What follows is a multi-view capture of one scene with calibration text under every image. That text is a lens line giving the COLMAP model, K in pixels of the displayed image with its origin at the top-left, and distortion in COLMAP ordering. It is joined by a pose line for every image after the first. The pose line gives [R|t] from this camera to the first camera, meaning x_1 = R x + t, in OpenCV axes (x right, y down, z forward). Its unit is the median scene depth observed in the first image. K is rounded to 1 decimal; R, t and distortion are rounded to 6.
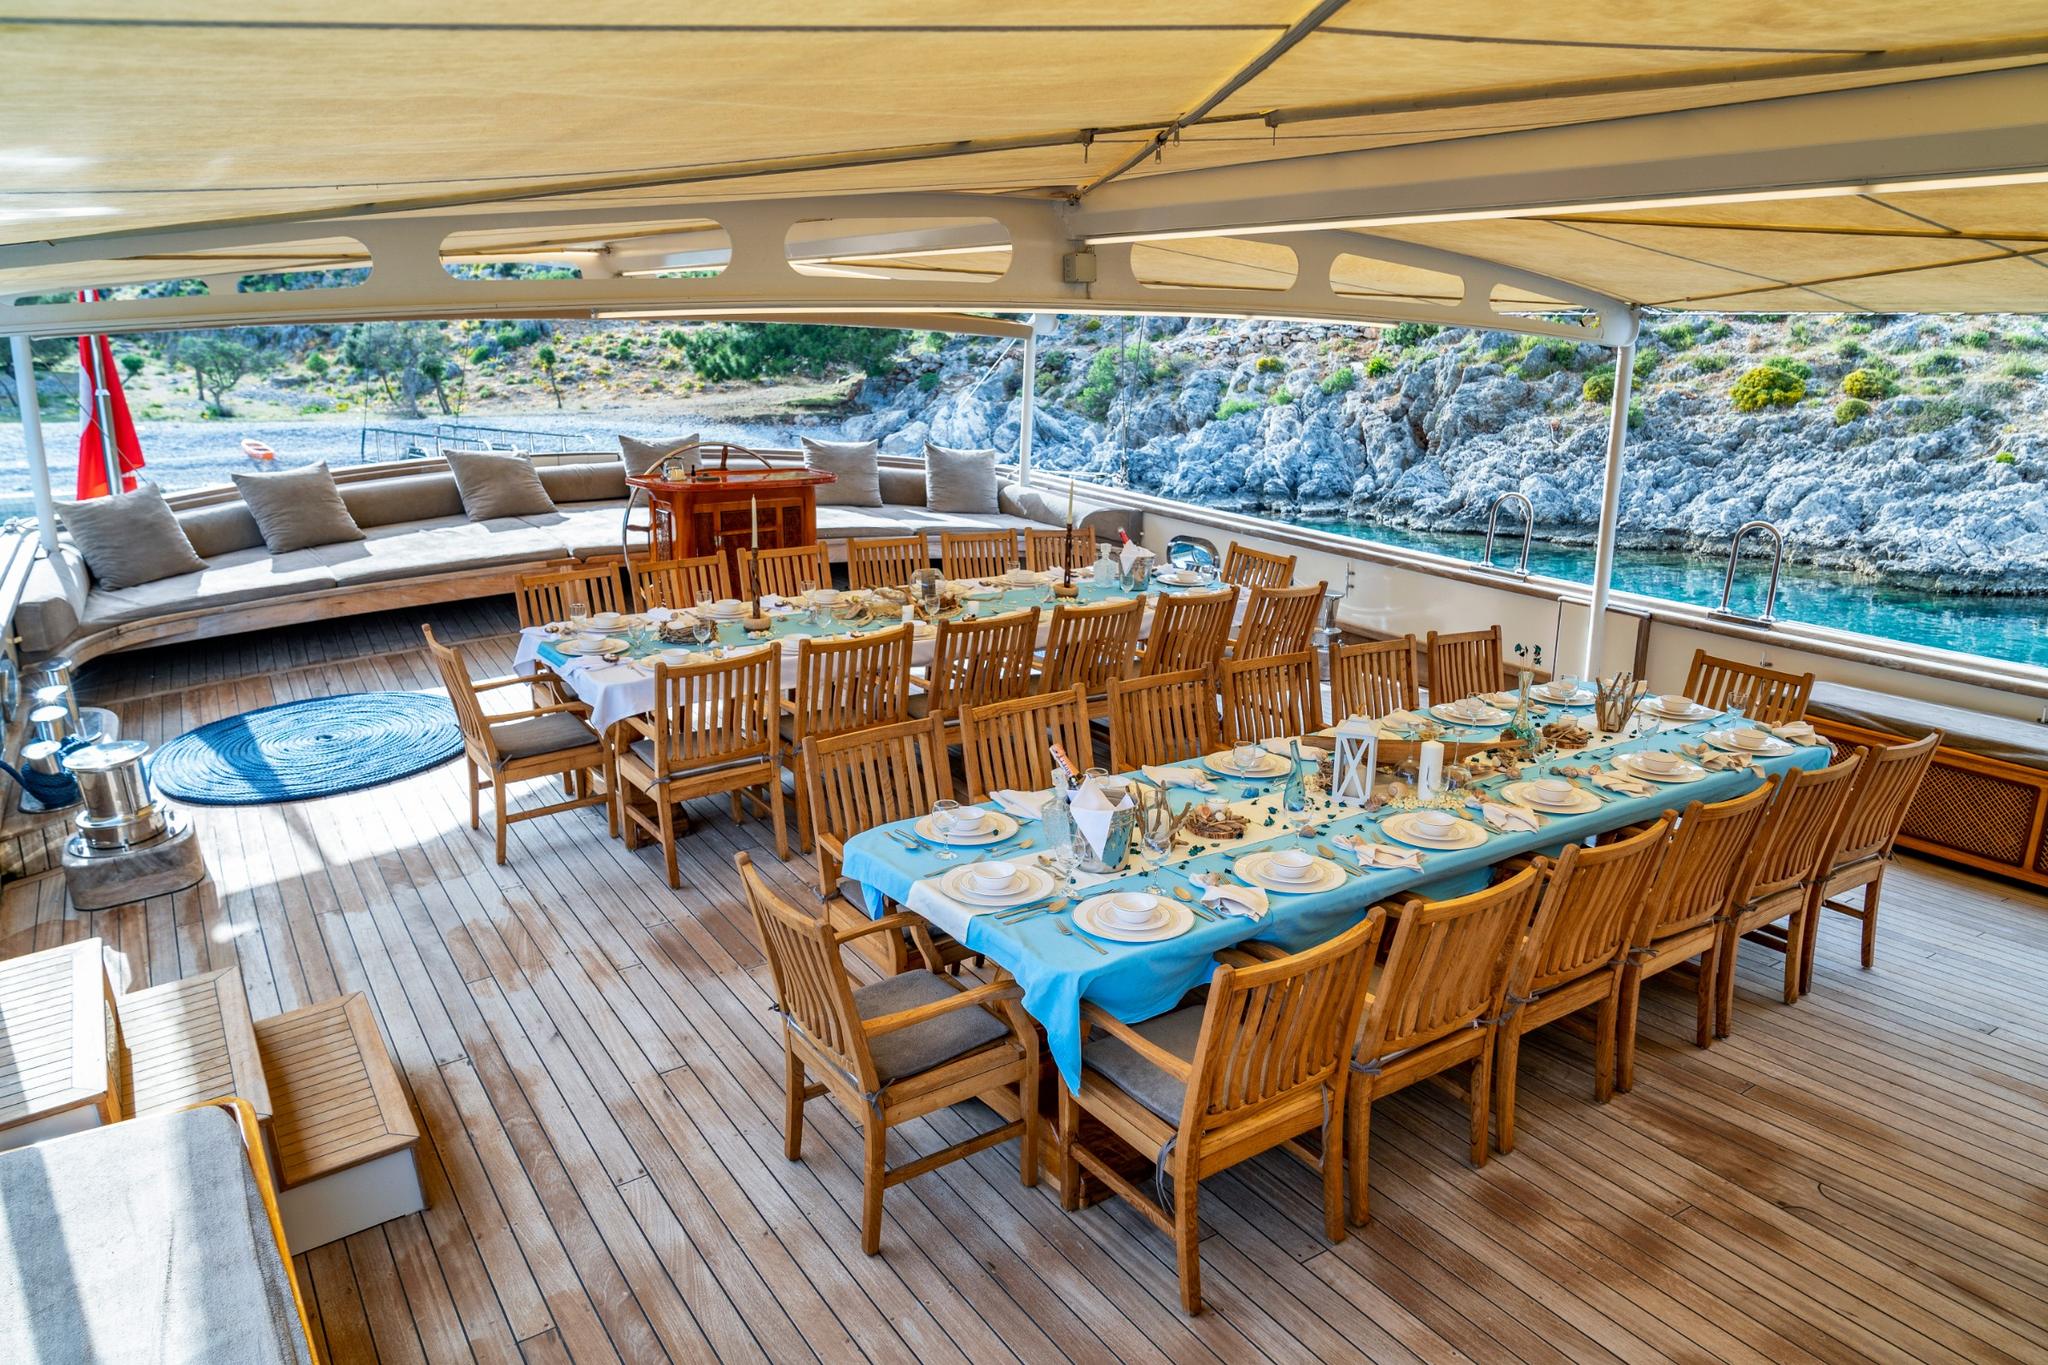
lens RADIAL K [[1497.0, 0, 1024.0], [0, 1497.0, 682.5], [0, 0, 1]] dist [0.021284, 0.005640]
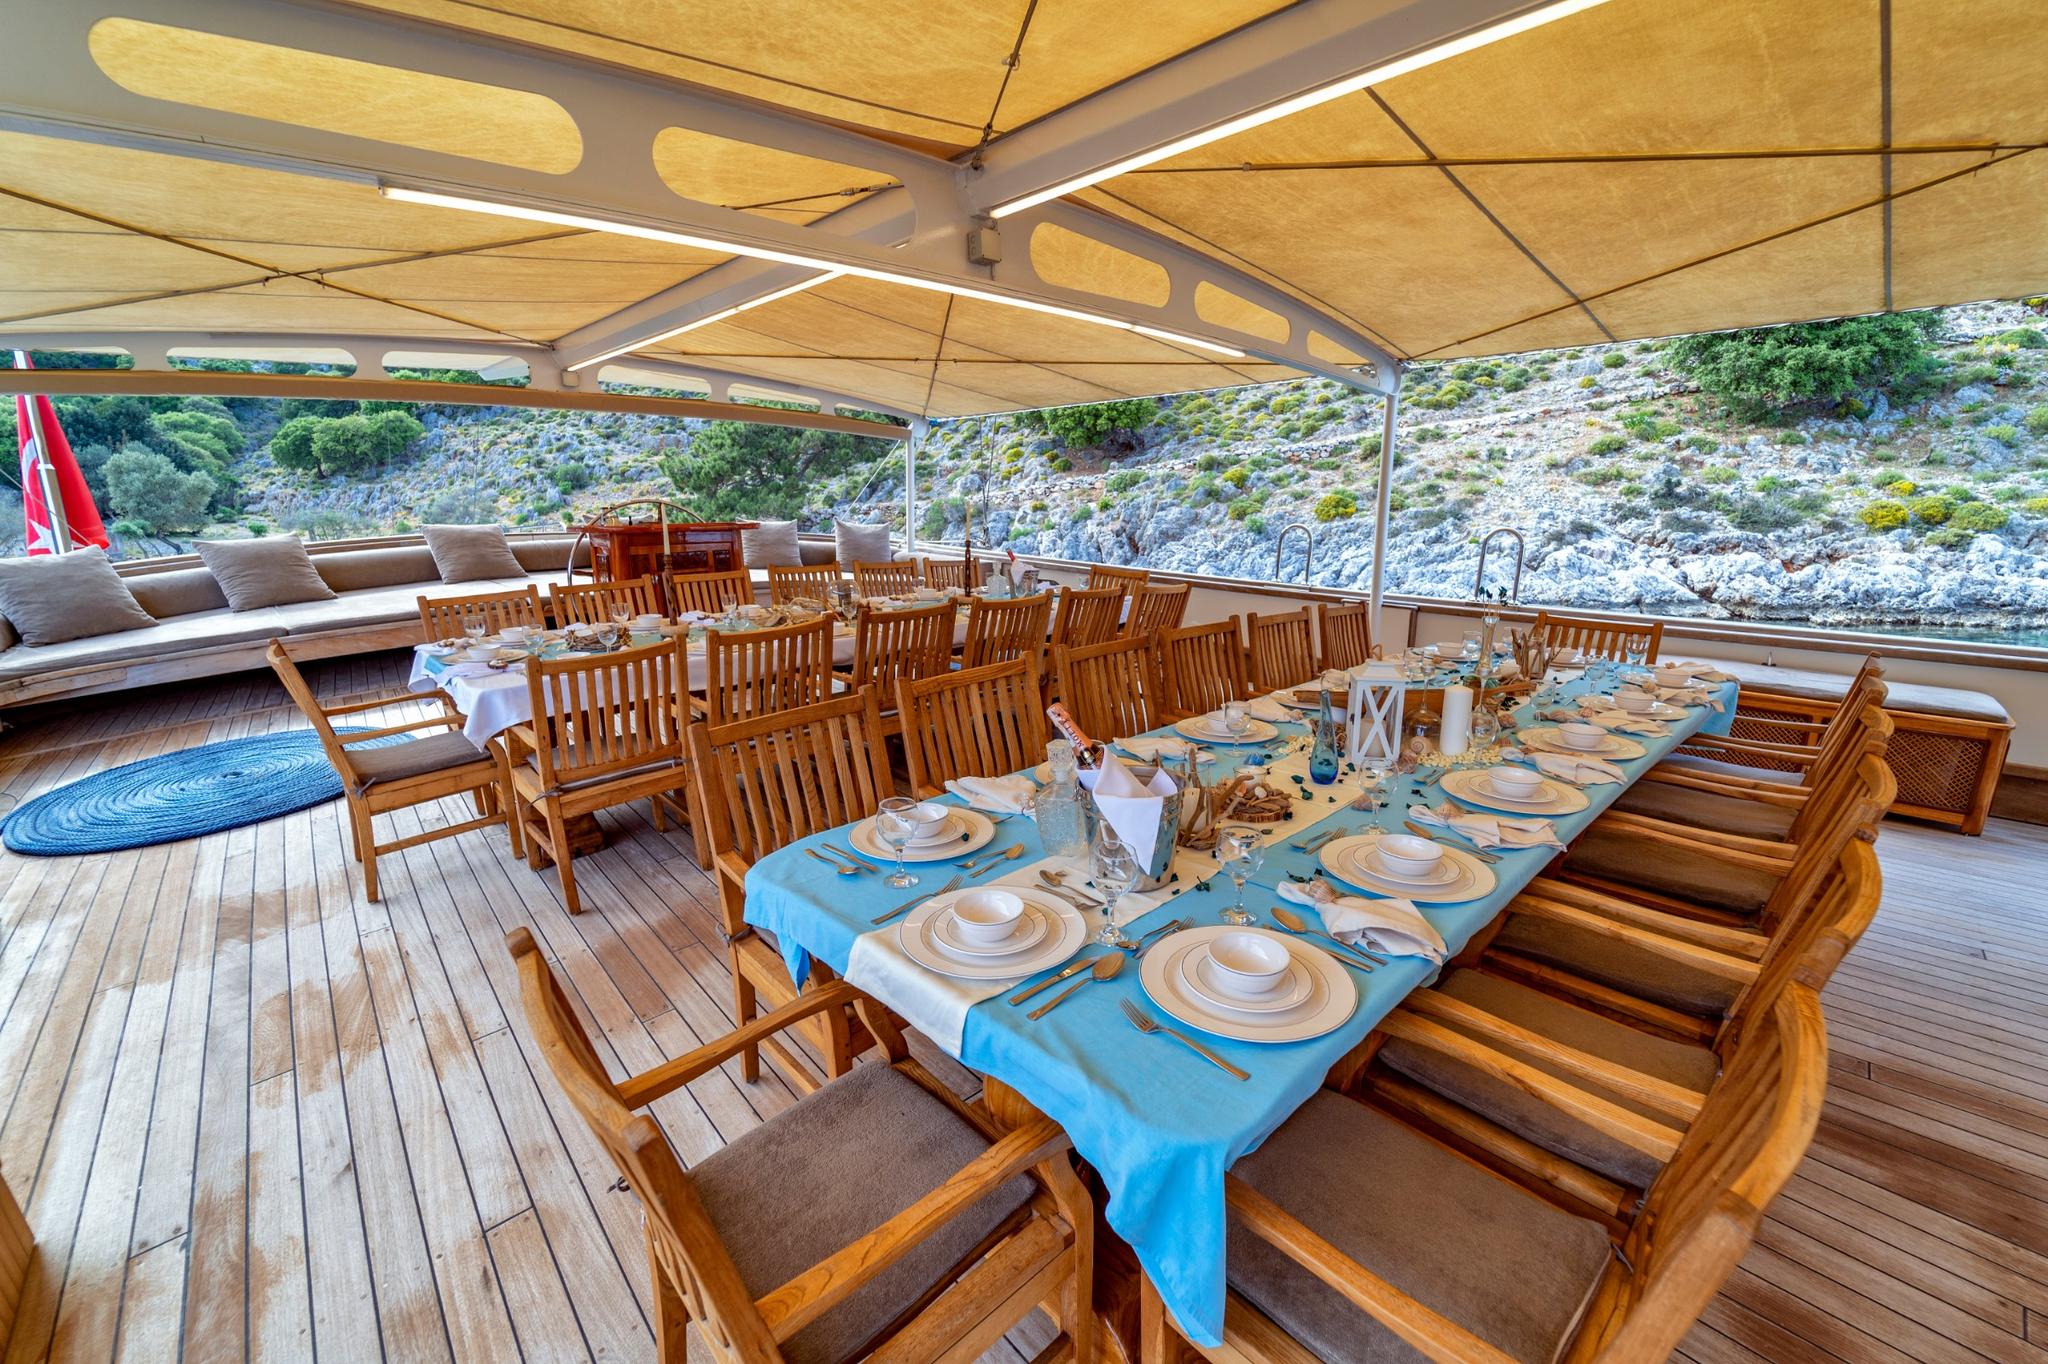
lens RADIAL K [[875.4, 0, 1020.5], [0, 875.4, 640.4], [0, 0, 1]] dist [-0.000533, 0.000272]
pose [[0.987452, -0.048086, 0.150422, -0.032595], [0.060056, 0.995292, -0.076073, 0.024970], [-0.146055, 0.084152, 0.985691, 0.363635]]
